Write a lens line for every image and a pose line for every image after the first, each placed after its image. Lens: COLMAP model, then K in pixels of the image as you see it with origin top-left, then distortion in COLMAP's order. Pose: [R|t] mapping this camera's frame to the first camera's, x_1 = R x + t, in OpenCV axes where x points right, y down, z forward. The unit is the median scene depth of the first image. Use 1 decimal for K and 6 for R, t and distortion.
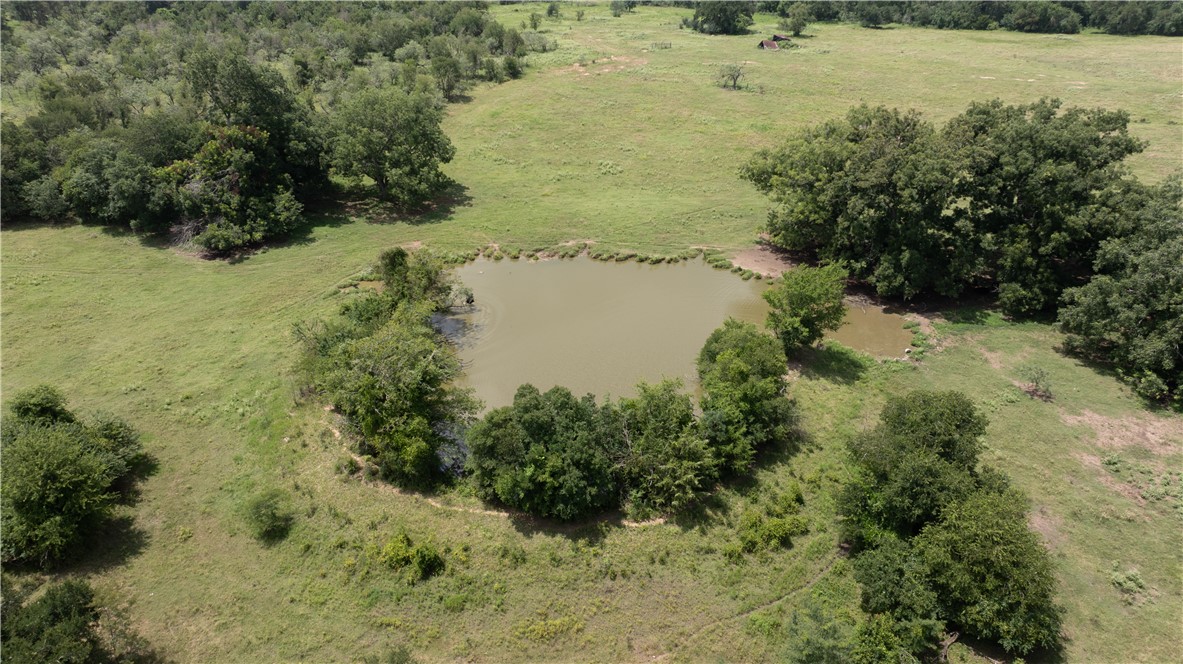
lens RADIAL K [[856.9, 0, 588.9], [0, 856.9, 323.7], [0, 0, 1]] dist [-0.040795, 0.081364]
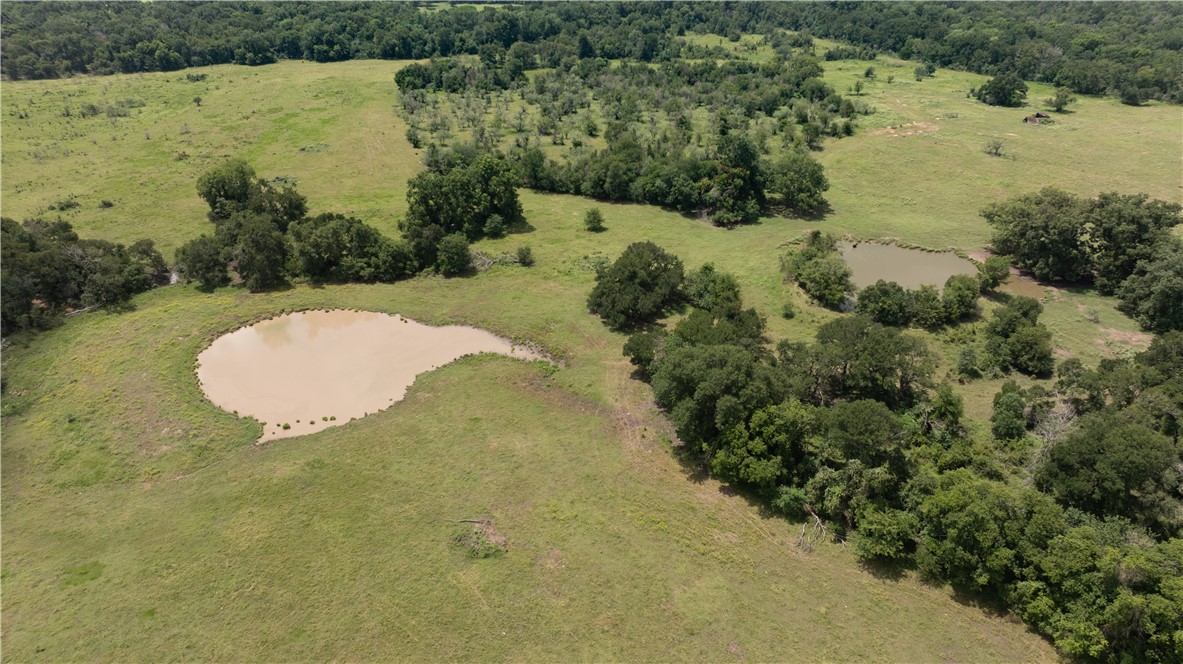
lens RADIAL K [[856.9, 0, 588.9], [0, 856.9, 323.7], [0, 0, 1]] dist [-0.040795, 0.081364]
pose [[0.951577, 0.139328, -0.274022, -0.112684], [-0.138493, 0.990108, 0.022490, 0.163277], [0.274445, 0.016550, 0.961460, -1.173975]]
